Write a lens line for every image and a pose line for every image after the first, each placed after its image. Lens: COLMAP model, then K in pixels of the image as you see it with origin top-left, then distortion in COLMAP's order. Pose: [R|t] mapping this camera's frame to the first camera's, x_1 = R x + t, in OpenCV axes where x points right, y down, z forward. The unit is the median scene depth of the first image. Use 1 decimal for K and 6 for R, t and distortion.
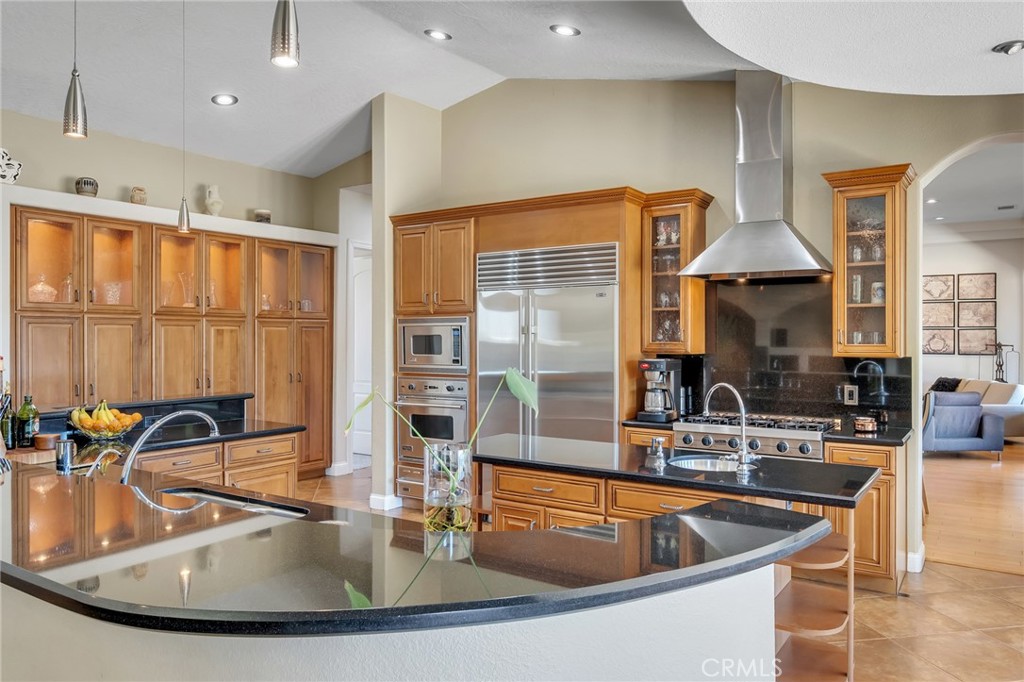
lens RADIAL K [[719.6, 0, 516.3], [0, 719.6, 342.6], [0, 0, 1]] dist [0.000370, 0.000990]
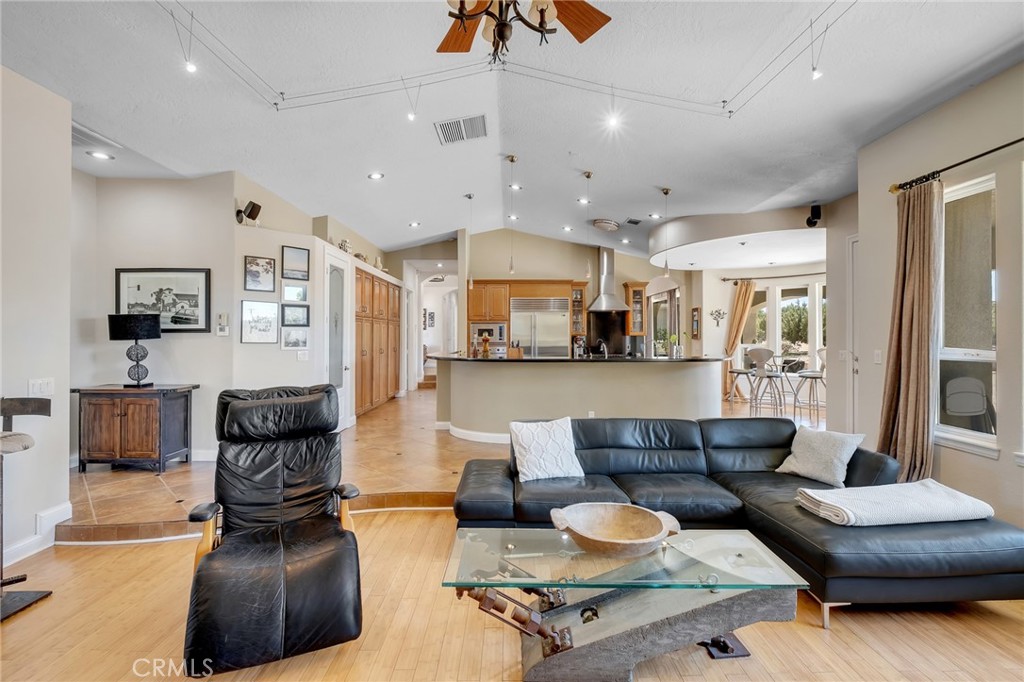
lens RADIAL K [[499.1, 0, 512.0], [0, 499.1, 341.0], [0, 0, 1]] dist [-0.000075, -0.000407]
pose [[0.815943, -0.002750, 0.578126, -1.075216], [0.004999, 0.999985, -0.002299, 0.036613], [-0.578111, 0.004765, 0.815944, -0.474928]]
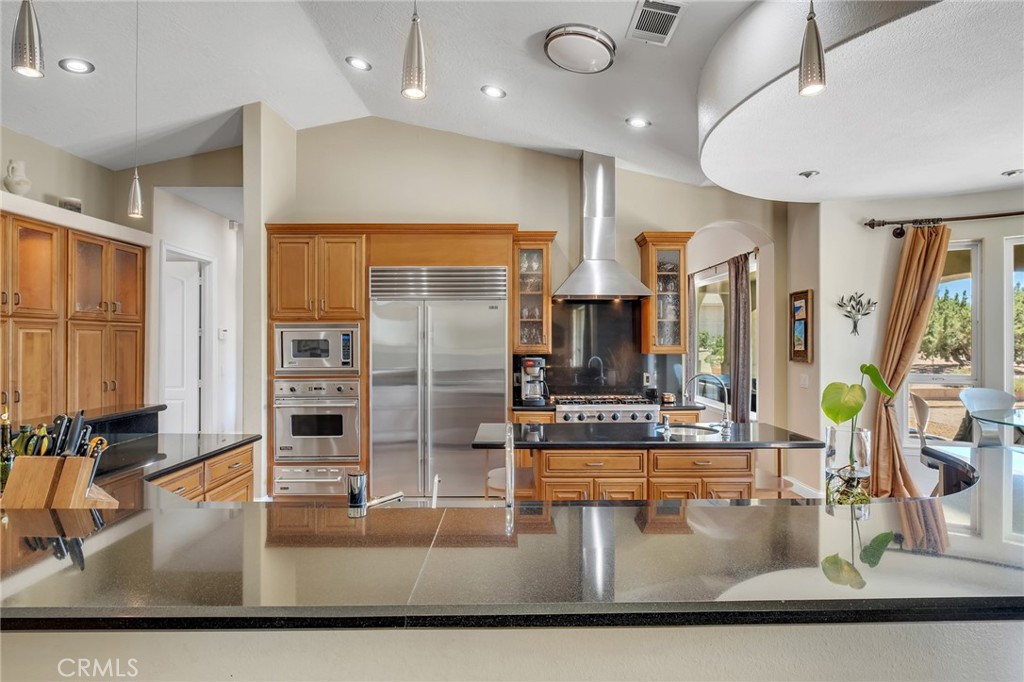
lens RADIAL K [[545.2, 0, 525.4], [0, 545.2, 344.5], [0, 0, 1]] dist [-0.003119, -0.000910]
pose [[0.824362, -0.004453, 0.566046, -0.326856], [0.004881, 0.999988, 0.000758, -0.002381], [-0.566042, 0.002138, 0.824373, 0.160092]]
